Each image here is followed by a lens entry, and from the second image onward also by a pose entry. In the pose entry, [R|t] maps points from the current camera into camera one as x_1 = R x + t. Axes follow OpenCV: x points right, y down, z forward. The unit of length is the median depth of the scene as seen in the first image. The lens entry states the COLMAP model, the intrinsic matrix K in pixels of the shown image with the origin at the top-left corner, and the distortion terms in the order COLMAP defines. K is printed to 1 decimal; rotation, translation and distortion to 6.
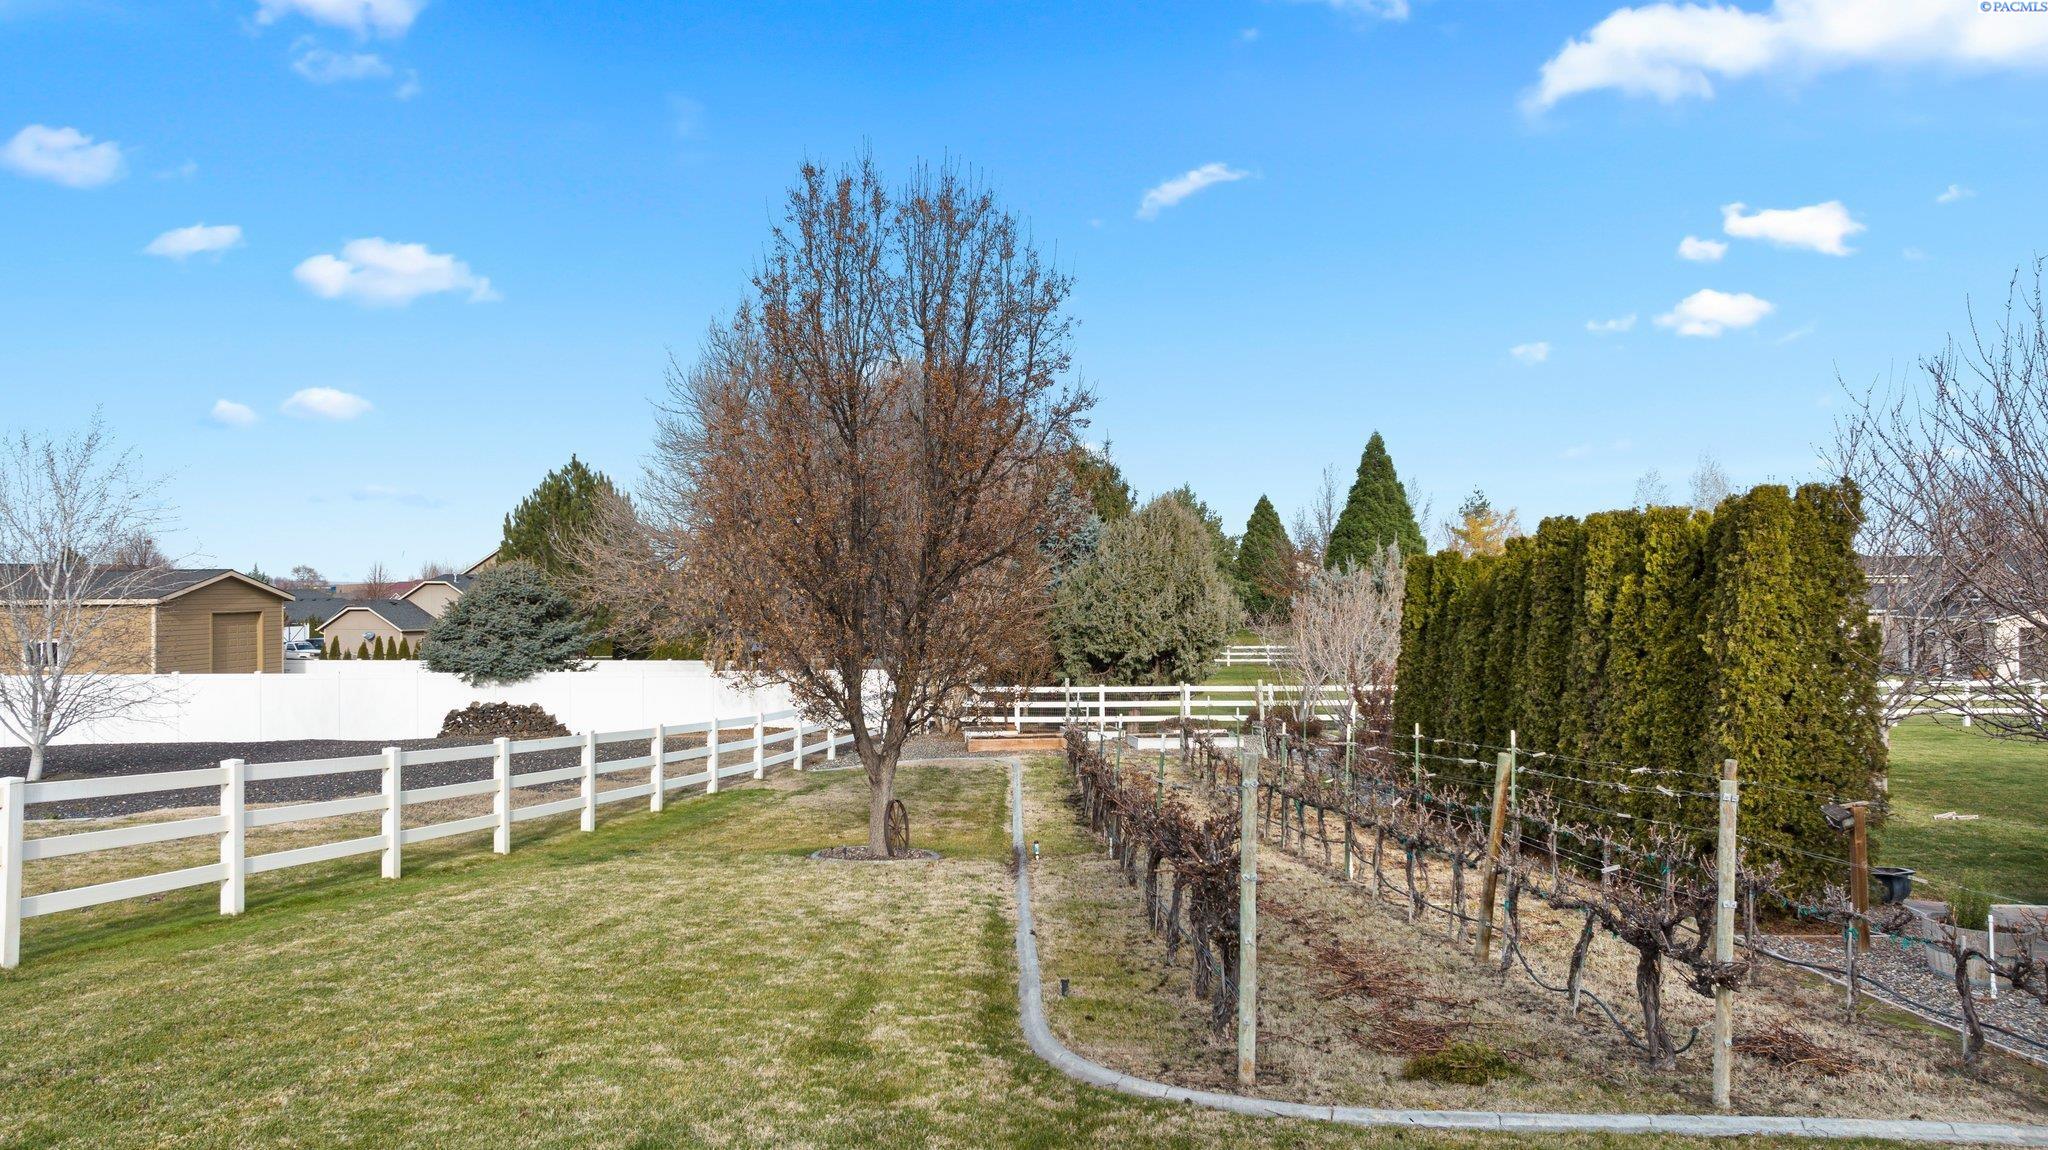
lens RADIAL K [[1451.4, 0, 1060.3], [0, 1451.4, 570.9], [0, 0, 1]] dist [-0.034452, 0.035725]
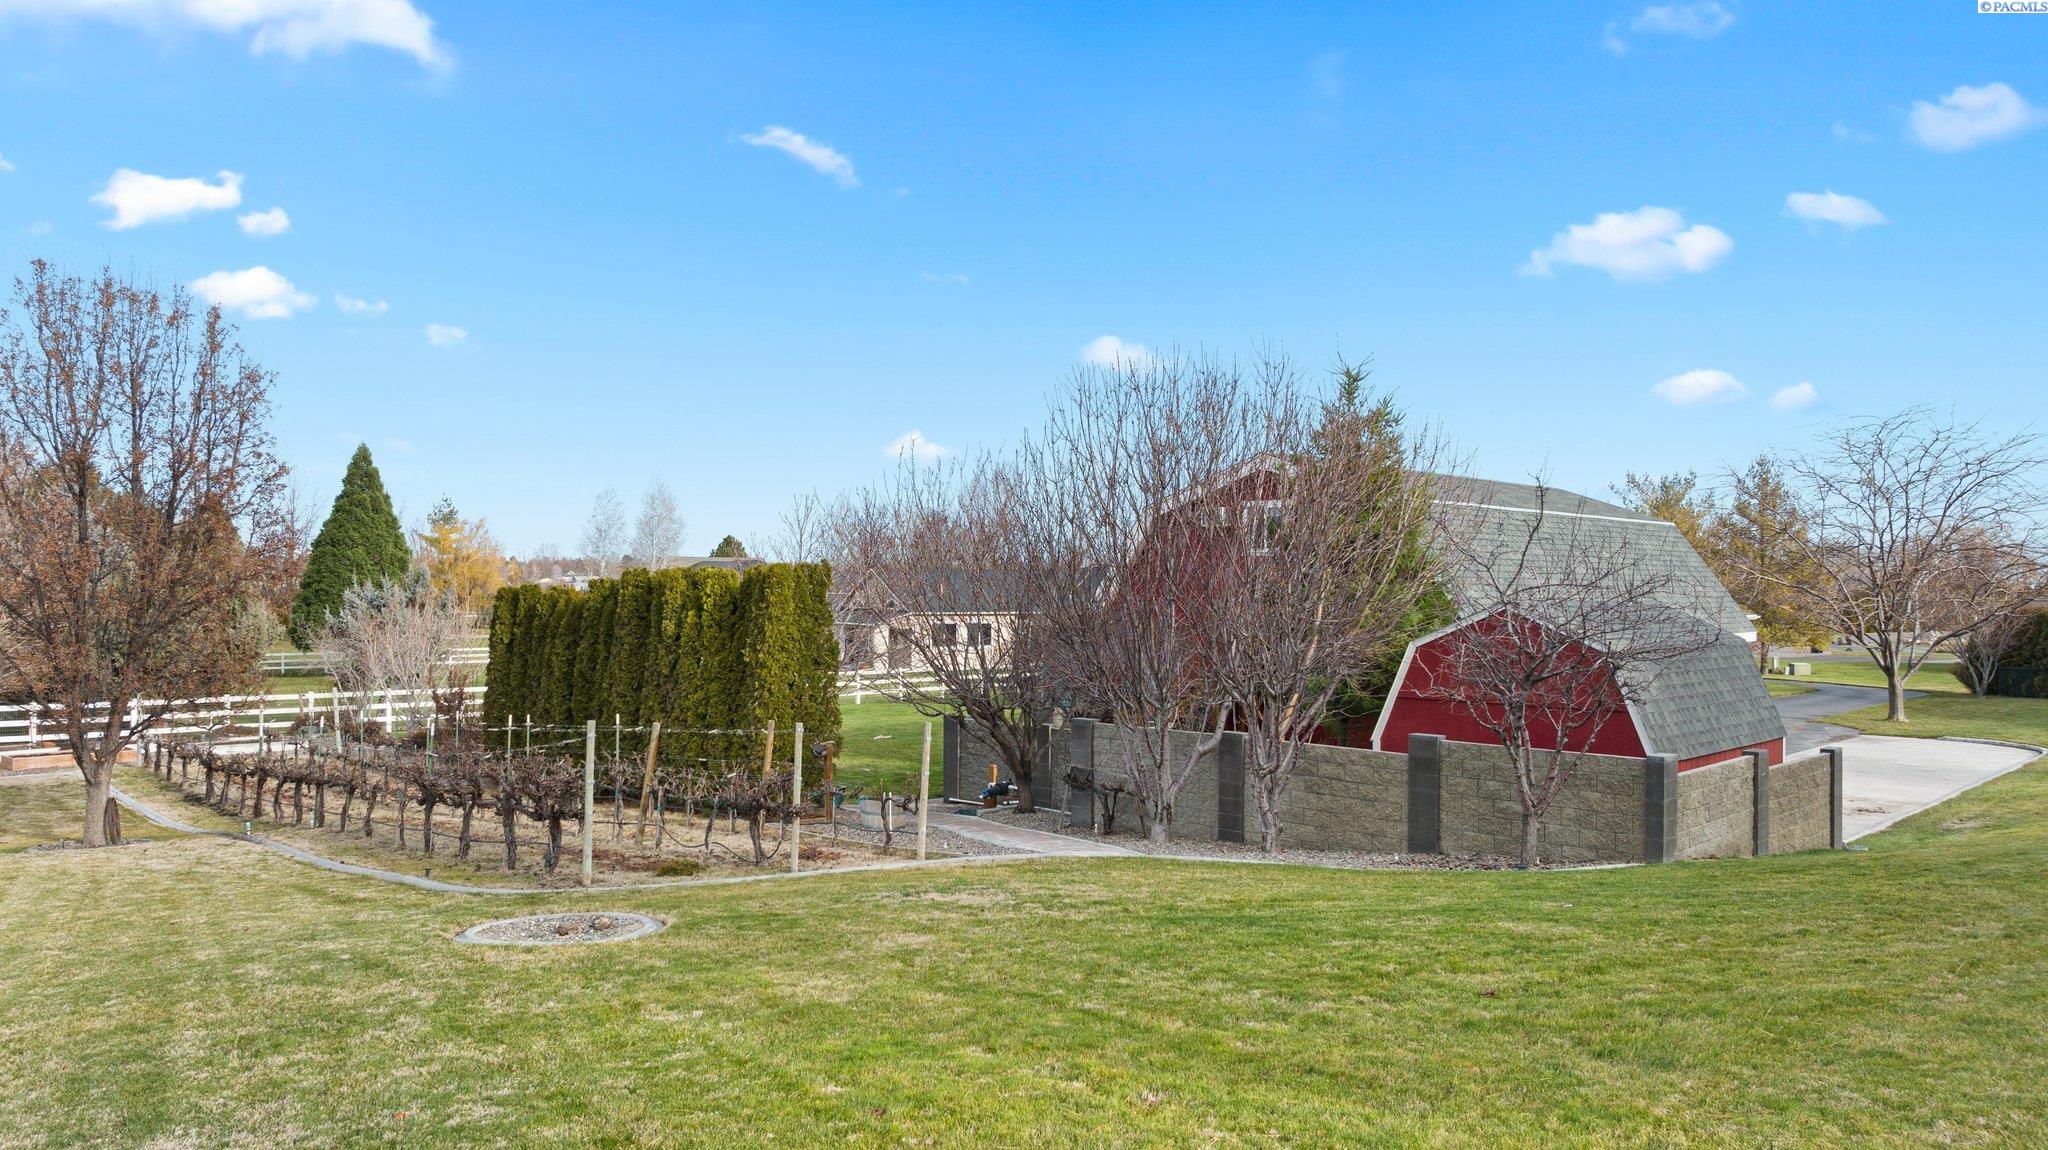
lens RADIAL K [[1451.4, 0, 1024.7], [0, 1451.4, 575.9], [0, 0, 1]] dist [-0.034452, 0.035725]
pose [[0.774368, 0.012357, 0.632615, -0.257679], [-0.014774, 0.999890, -0.001446, -0.030639], [-0.632564, -0.008227, 0.774465, -0.355823]]
